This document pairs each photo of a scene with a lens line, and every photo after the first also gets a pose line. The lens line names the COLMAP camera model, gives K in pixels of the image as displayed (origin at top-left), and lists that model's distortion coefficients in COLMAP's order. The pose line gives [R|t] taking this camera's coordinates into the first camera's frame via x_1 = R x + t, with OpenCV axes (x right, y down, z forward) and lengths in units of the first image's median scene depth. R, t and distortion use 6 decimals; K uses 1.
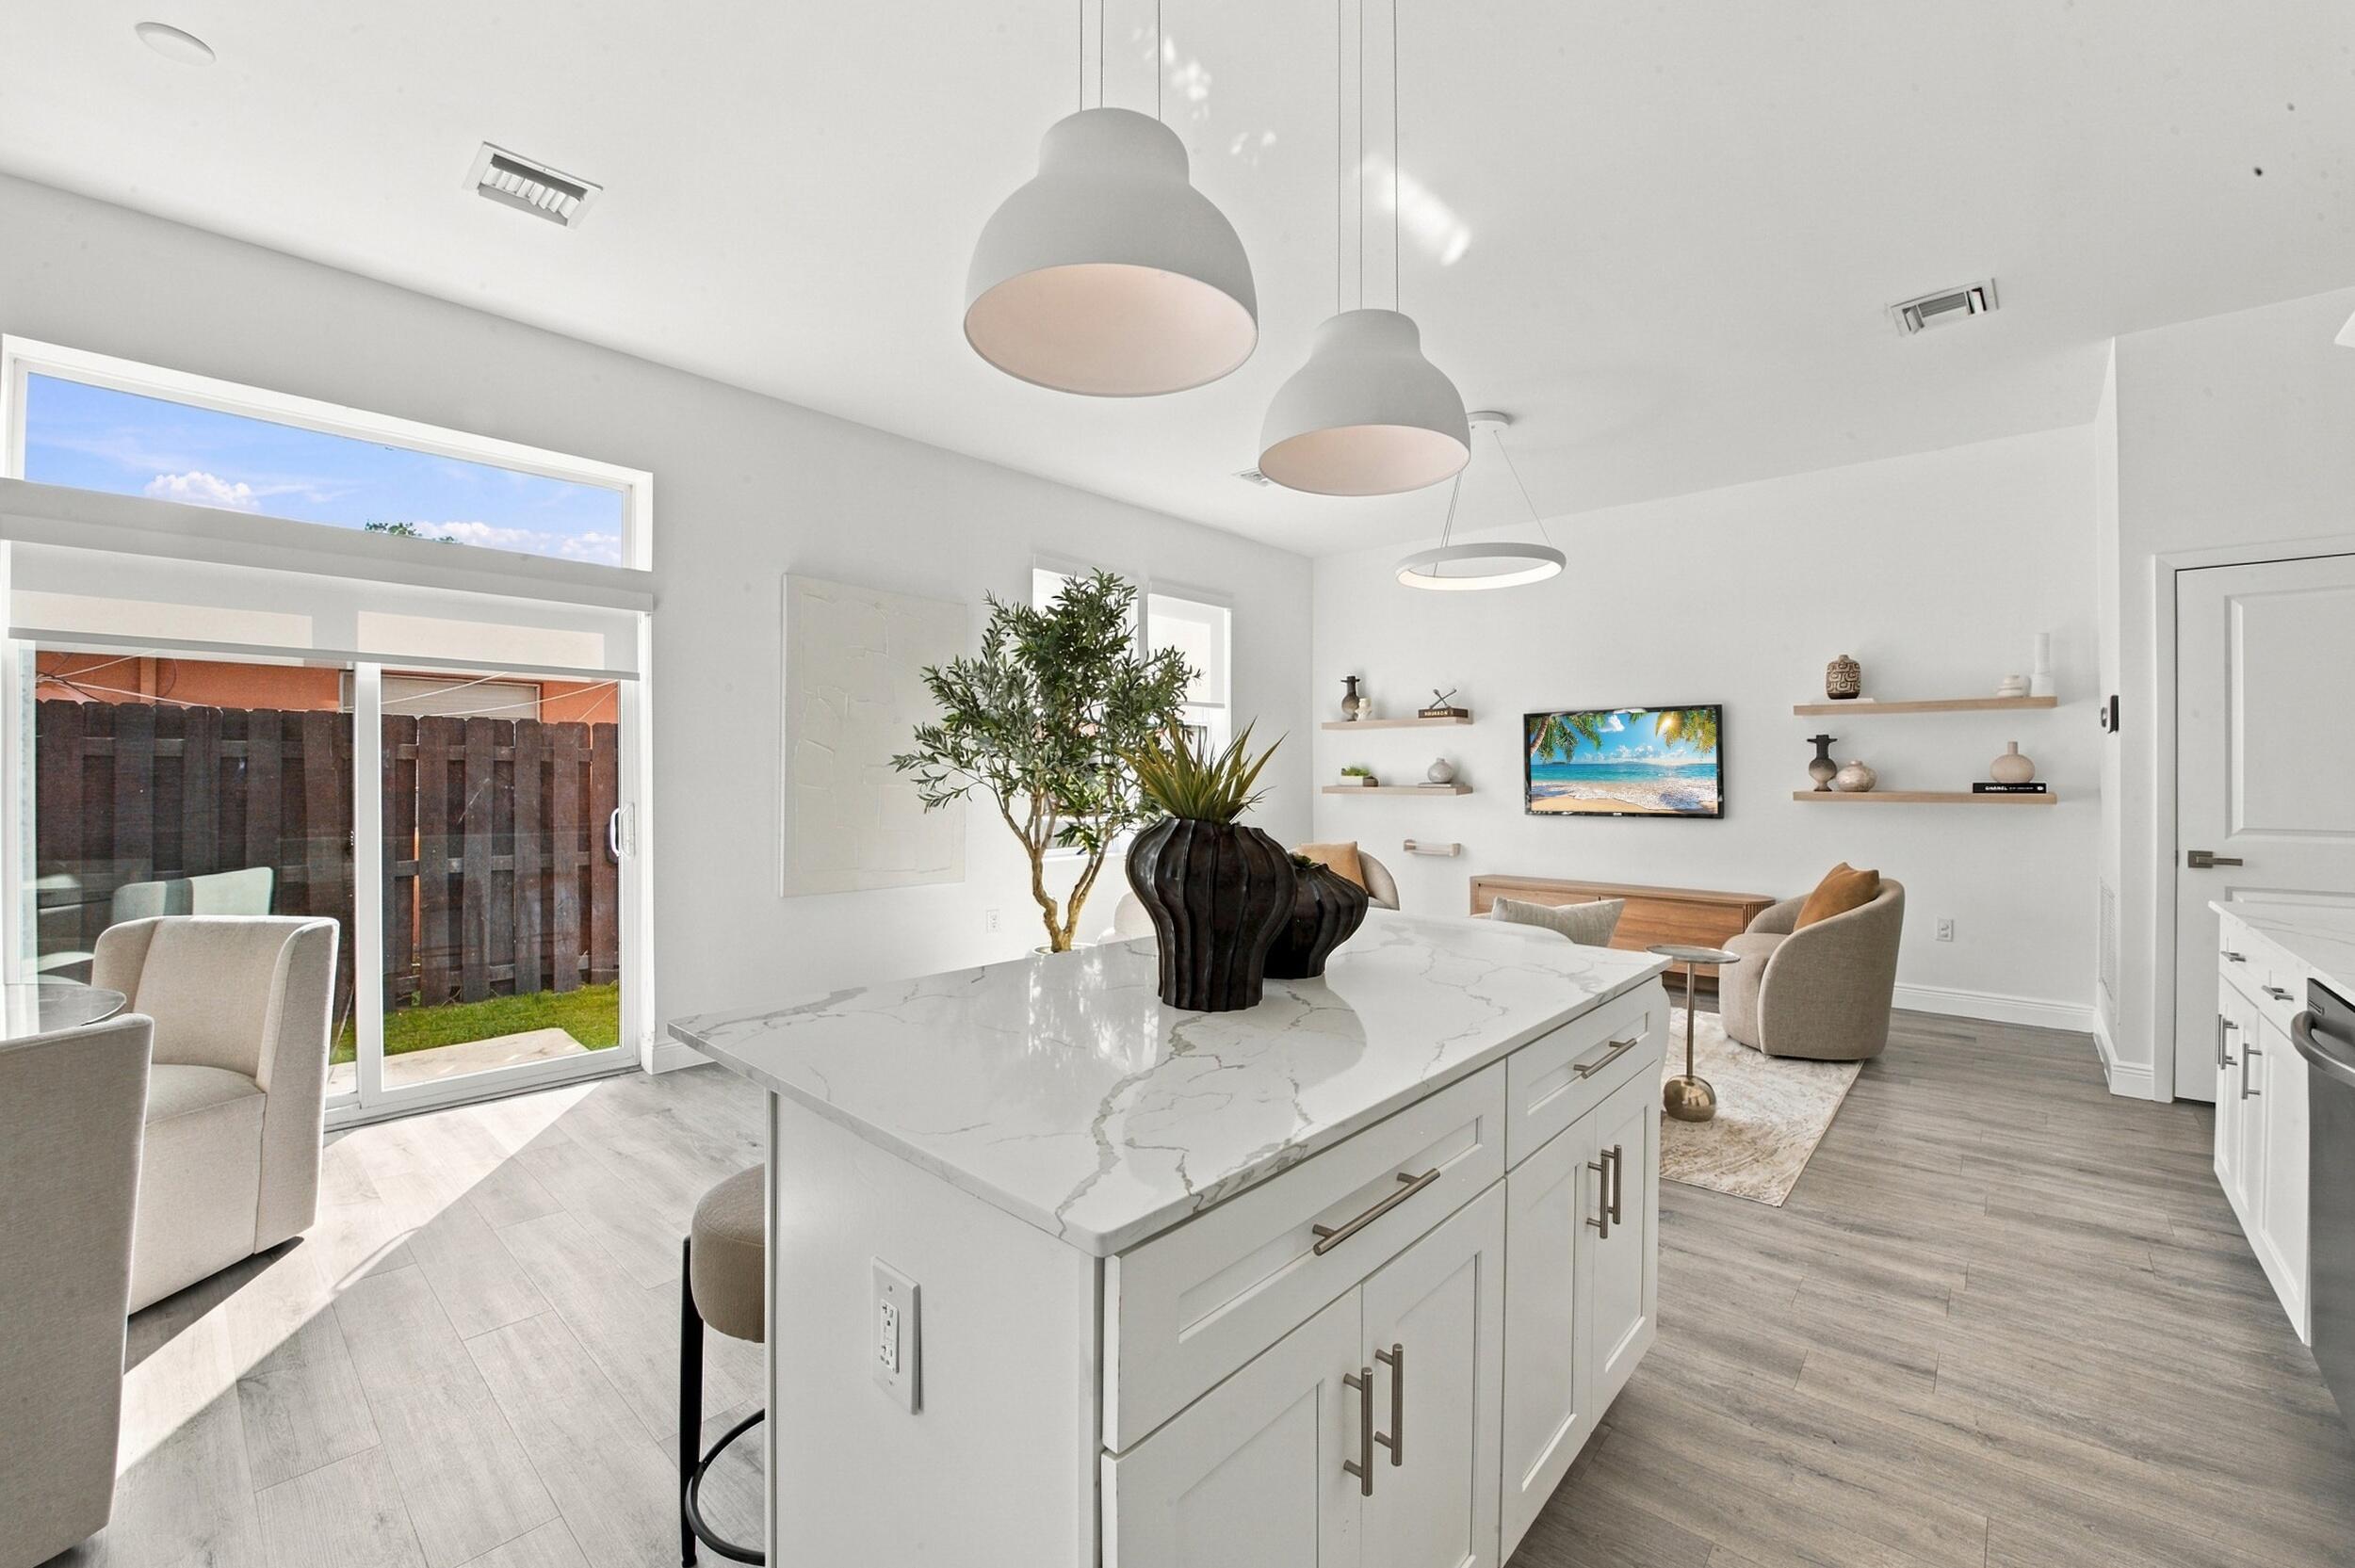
lens RADIAL K [[945.5, 0, 1190.1], [0, 945.5, 777.2], [0, 0, 1]] dist [-0.014355, -0.000481]
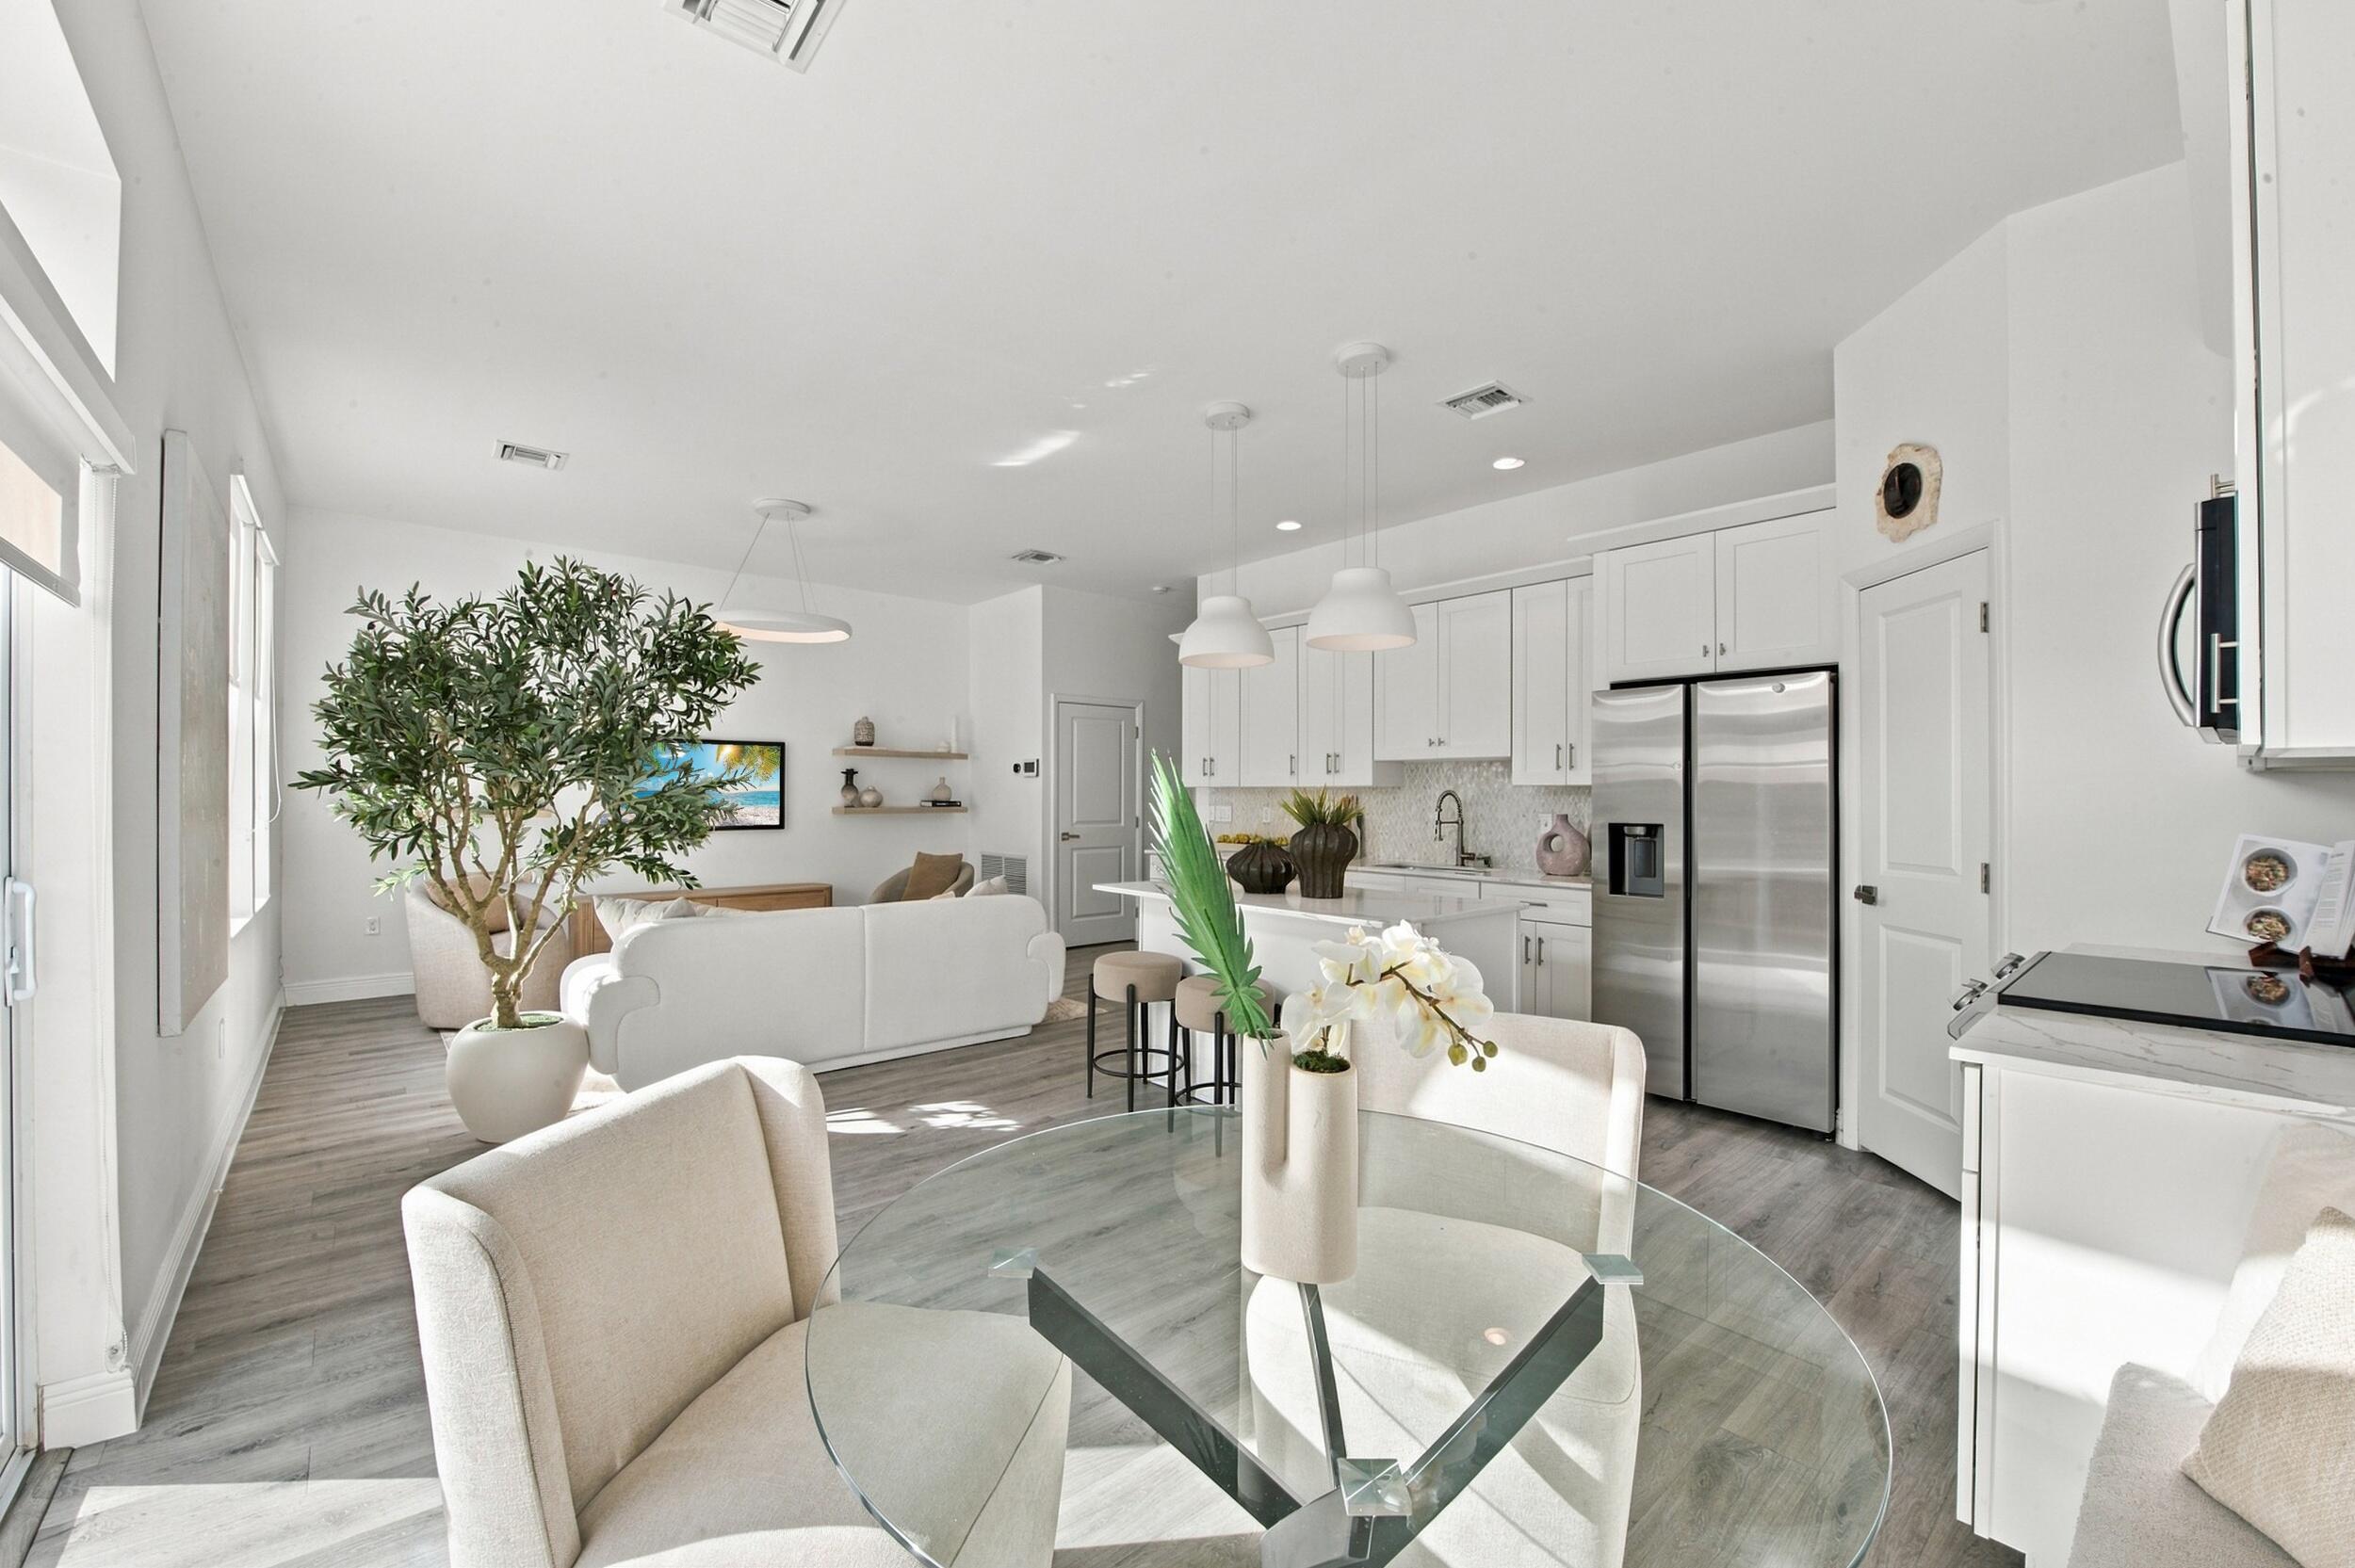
lens RADIAL K [[945.5, 0, 1173.1], [0, 945.5, 790.6], [0, 0, 1]] dist [-0.014355, -0.000481]
pose [[0.126333, 0.004564, 0.991977, -0.650737], [-0.003522, 0.999985, -0.004153, -0.006216], [-0.991982, -0.002970, 0.126348, 0.280201]]
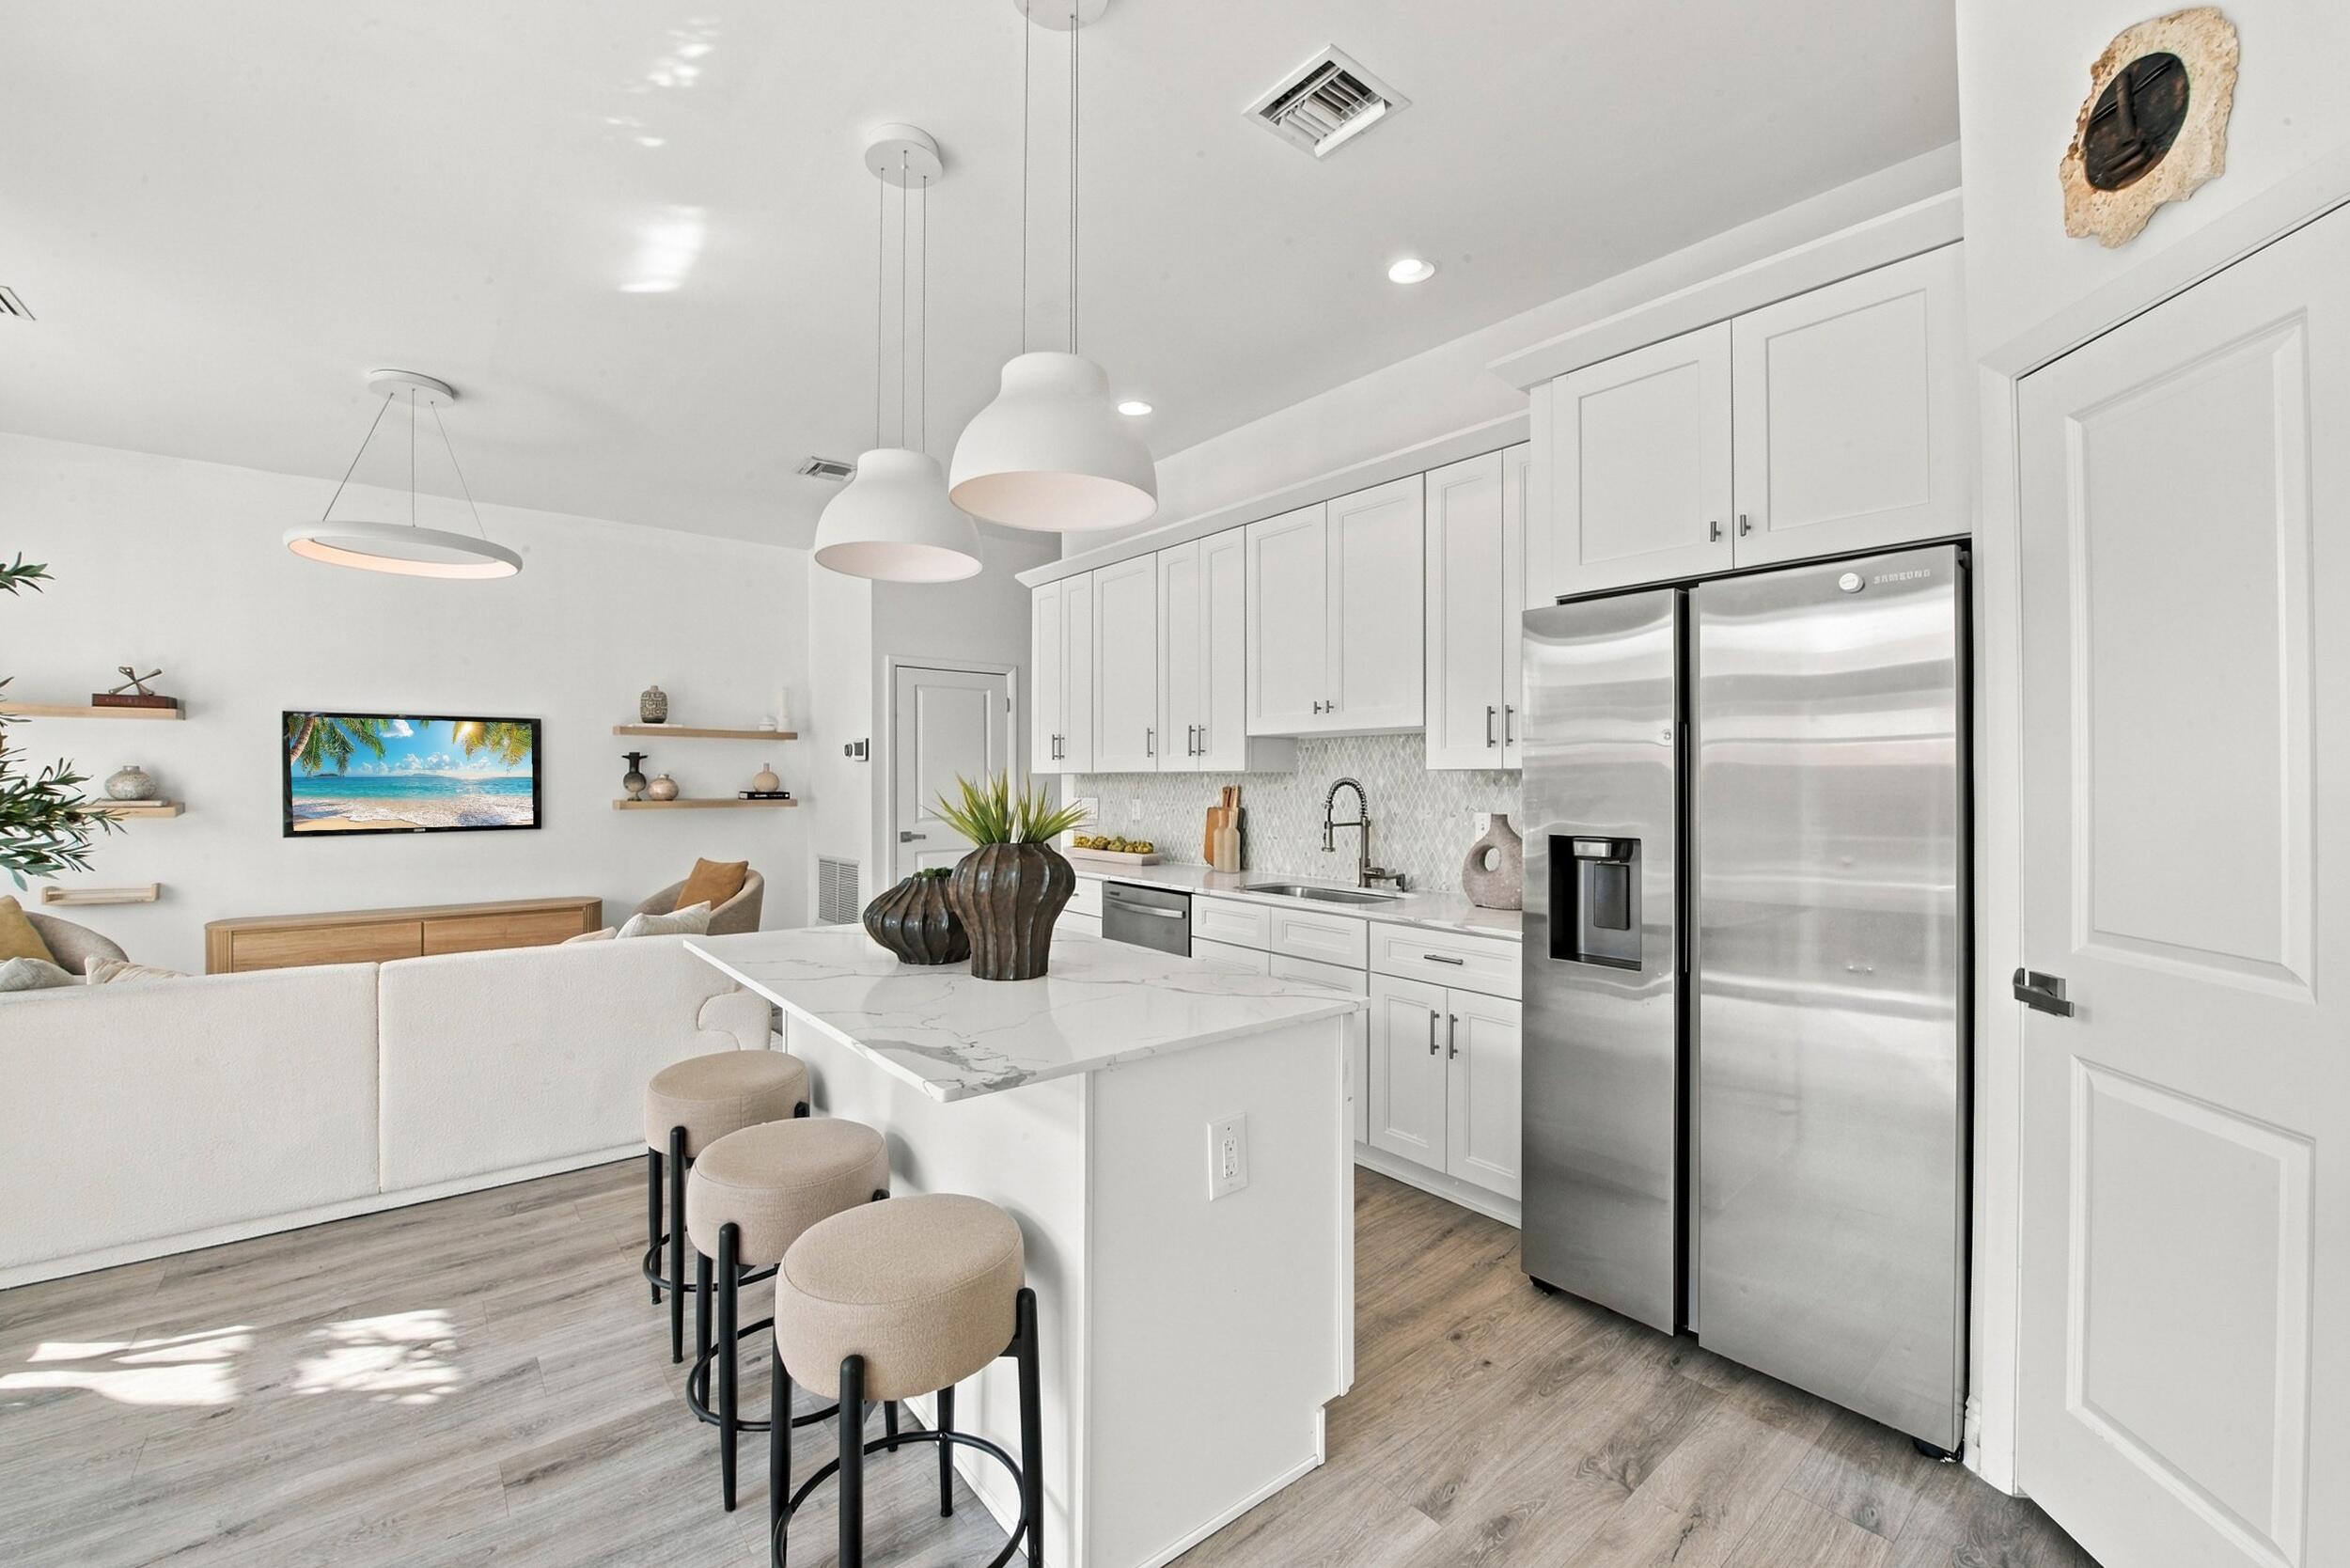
lens RADIAL K [[943.6, 0, 1178.2], [0, 943.6, 780.6], [0, 0, 1]] dist [-0.014355, -0.000481]
pose [[0.152678, -0.001435, 0.988275, -0.334730], [0.000489, 0.999999, 0.001376, -0.010413], [-0.988276, 0.000273, 0.152679, 0.140674]]
